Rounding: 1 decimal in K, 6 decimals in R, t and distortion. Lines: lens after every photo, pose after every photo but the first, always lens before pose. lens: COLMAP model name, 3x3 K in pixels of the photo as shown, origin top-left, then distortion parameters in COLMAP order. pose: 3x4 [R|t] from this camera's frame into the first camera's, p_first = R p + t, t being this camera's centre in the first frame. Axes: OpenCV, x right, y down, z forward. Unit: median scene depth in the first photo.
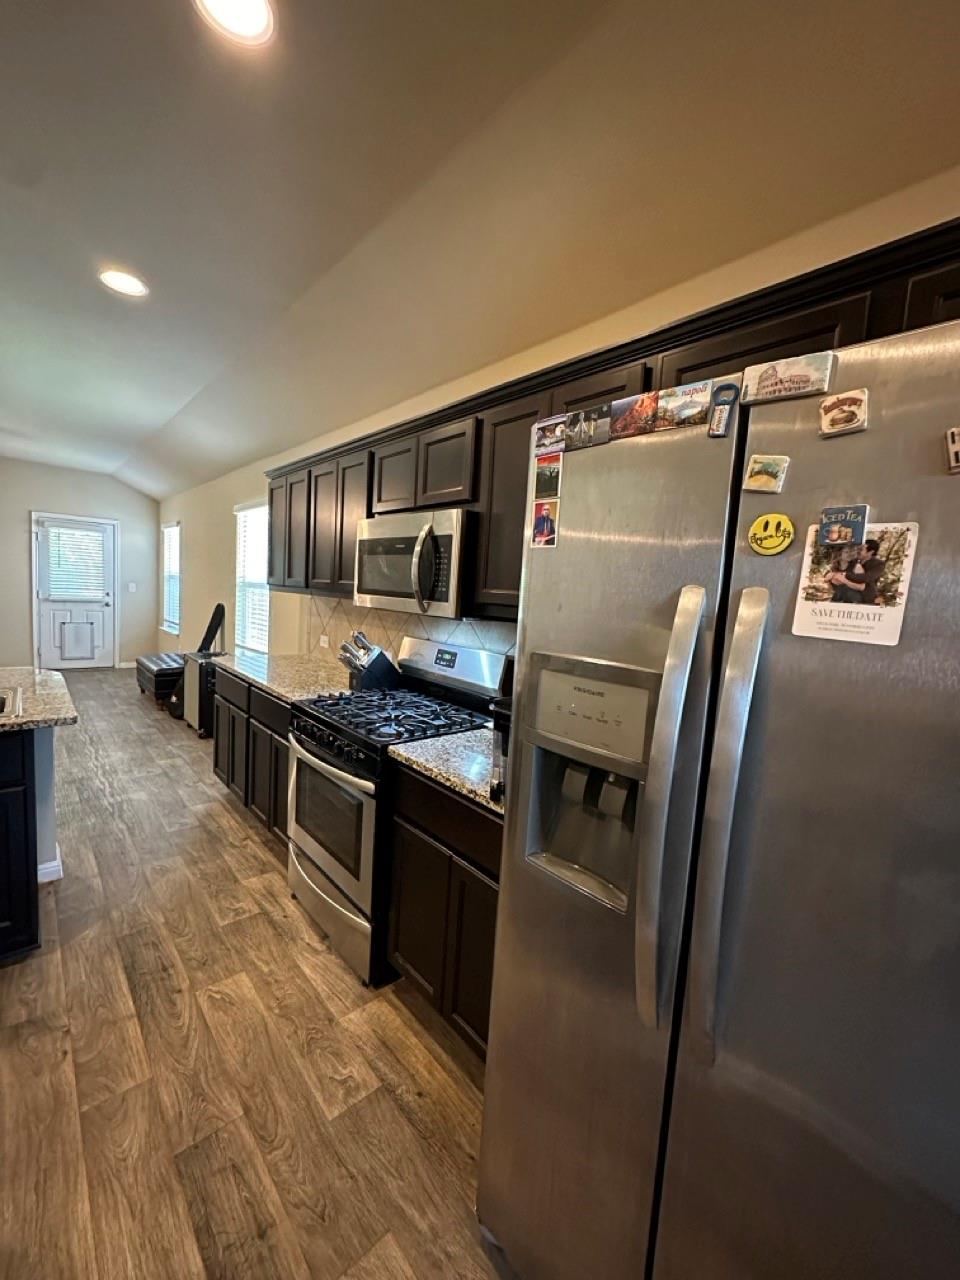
lens RADIAL K [[508.2, 0, 479.8], [0, 508.2, 638.6], [0, 0, 1]] dist [-0.004596, 0.000829]
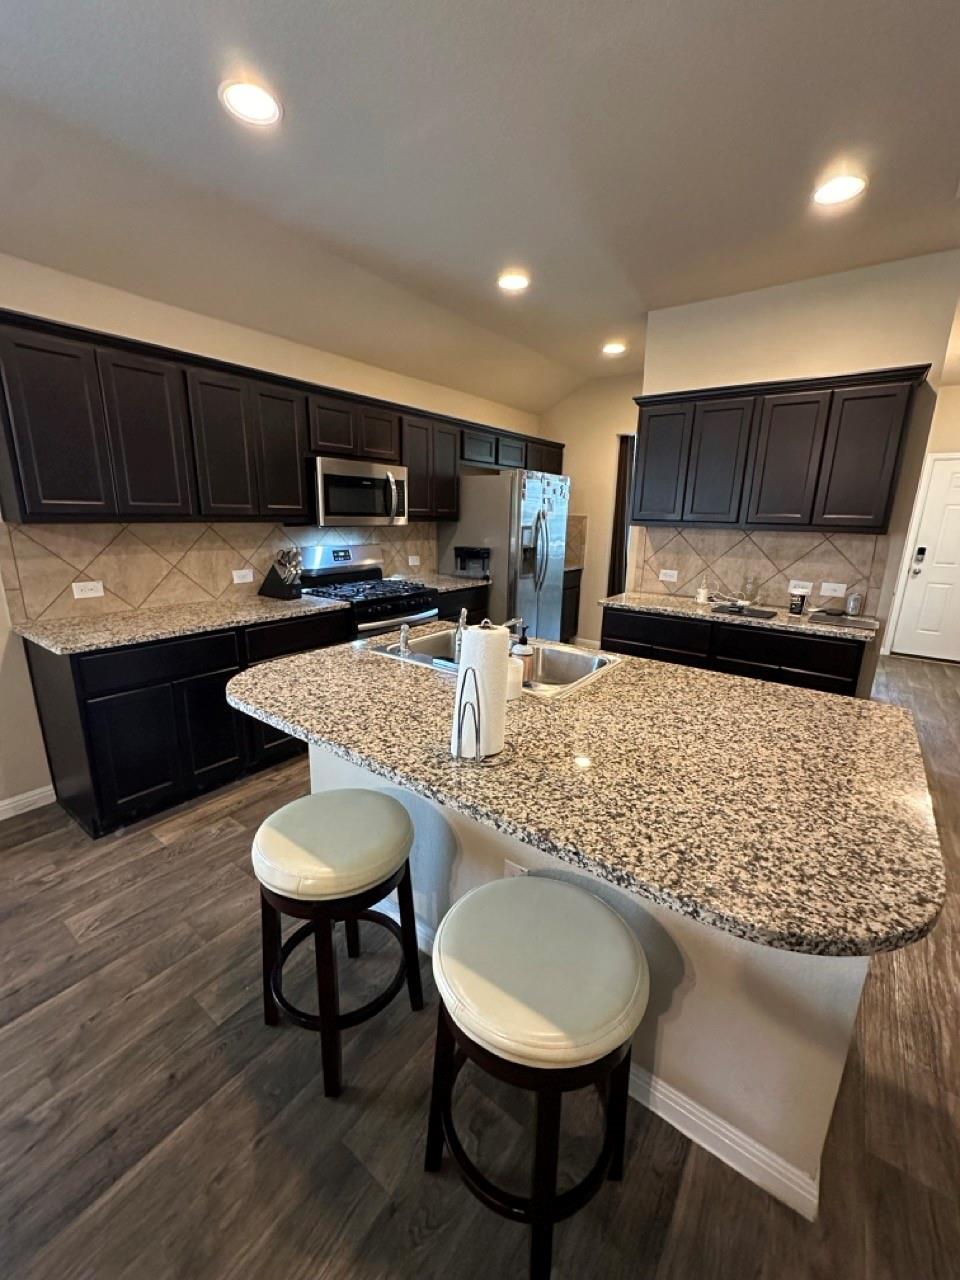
lens RADIAL K [[508.2, 0, 487.4], [0, 508.2, 640.0], [0, 0, 1]] dist [-0.004596, 0.000829]
pose [[-0.204063, -0.303670, 0.930668, -1.557763], [0.058522, 0.945188, 0.321239, -0.173972], [-0.977207, 0.120018, -0.175106, 0.822647]]
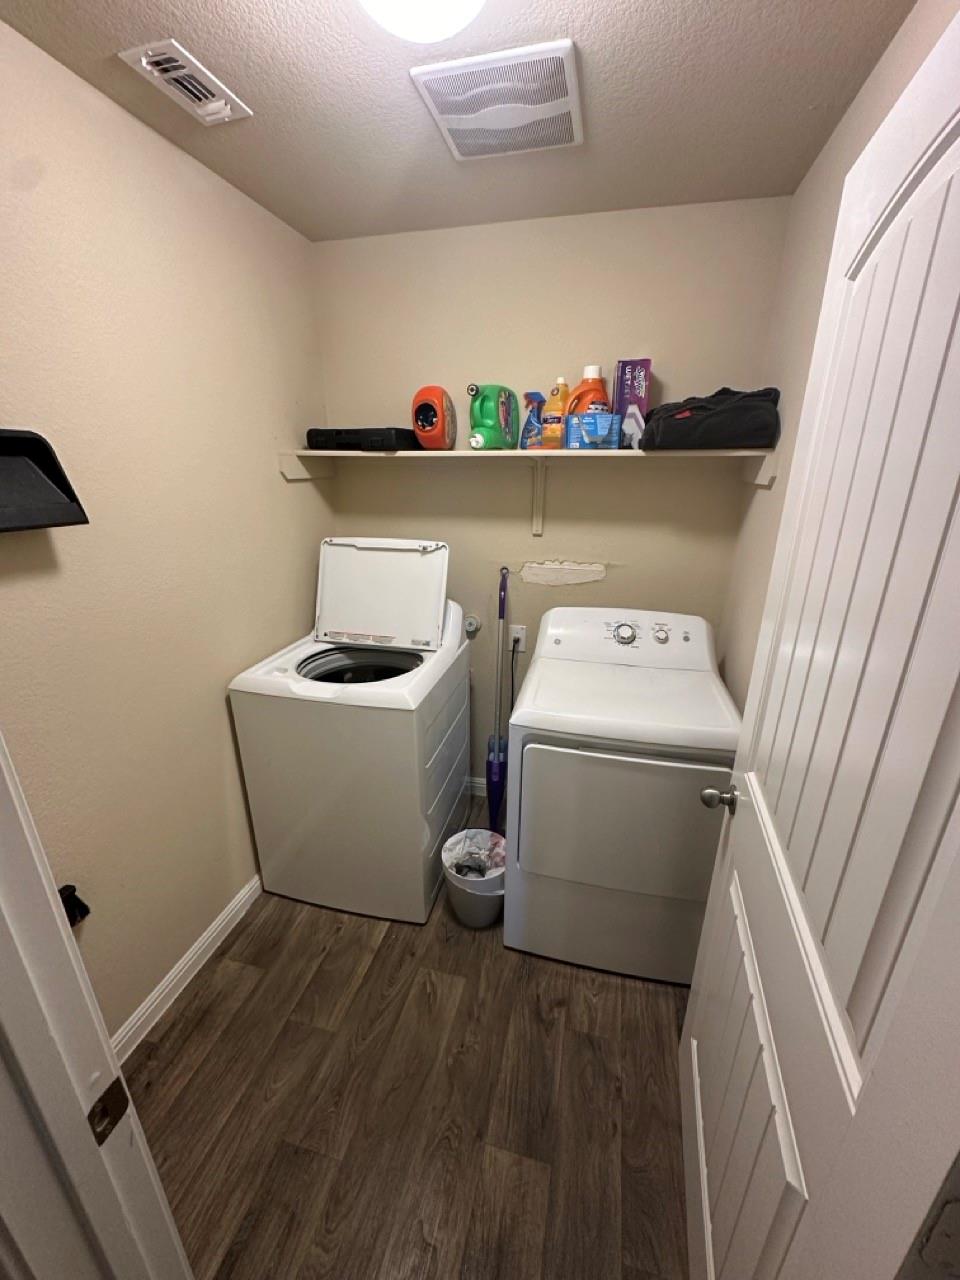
lens RADIAL K [[508.2, 0, 480.6], [0, 508.2, 641.8], [0, 0, 1]] dist [-0.004596, 0.000829]
pose [[0.550425, 0.214224, -0.806933, 0.111924], [-0.035790, 0.971686, 0.233550, -0.102768], [0.834117, -0.099671, 0.542507, 0.445535]]
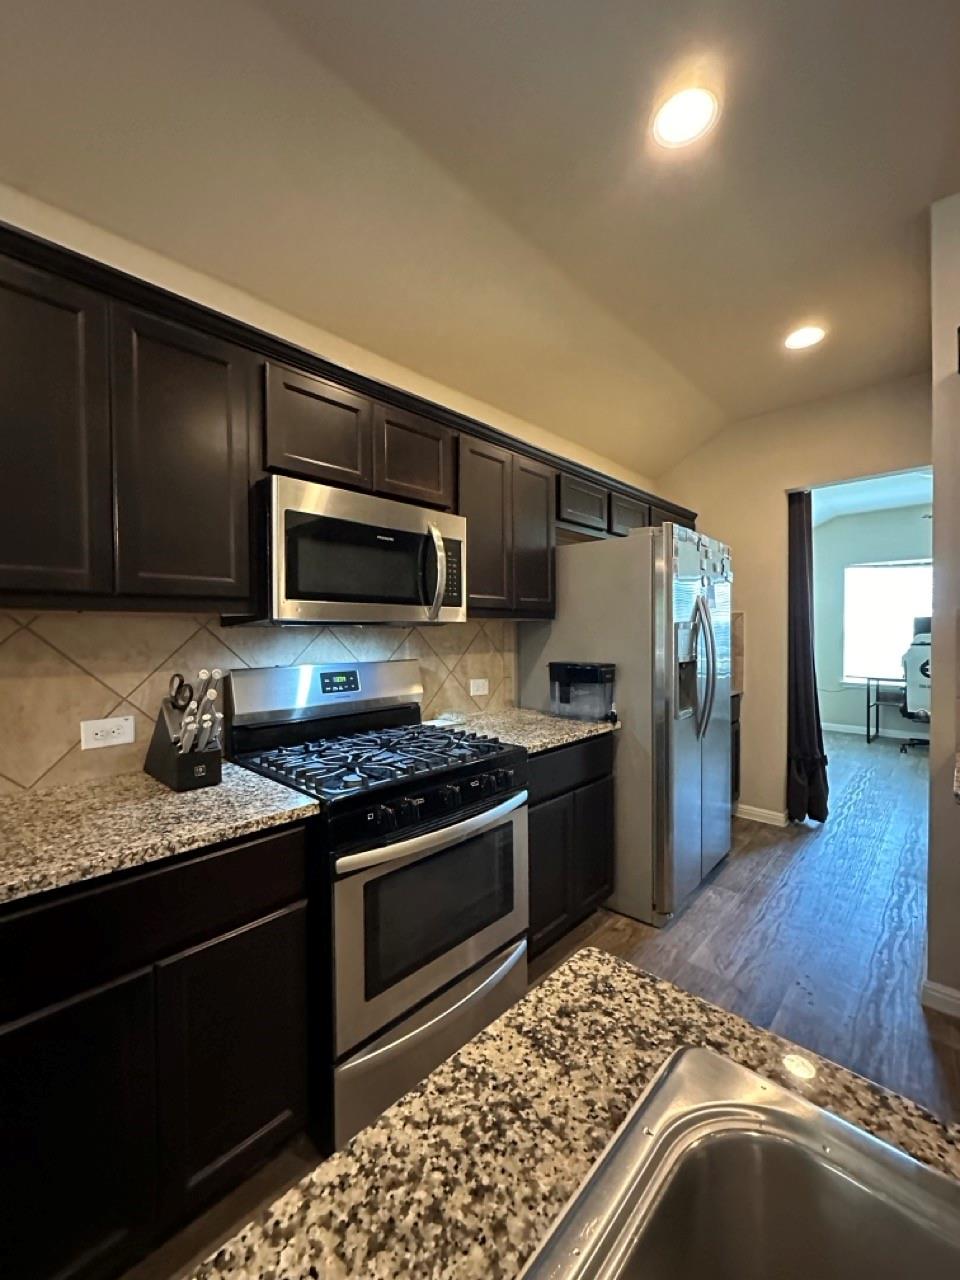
lens RADIAL K [[508.2, 0, 484.6], [0, 508.2, 636.5], [0, 0, 1]] dist [-0.004596, 0.000829]
pose [[-0.077120, -0.070482, 0.994527, -0.814348], [0.096431, 0.992294, 0.077802, -0.066316], [-0.992347, 0.101903, -0.069729, 0.780243]]
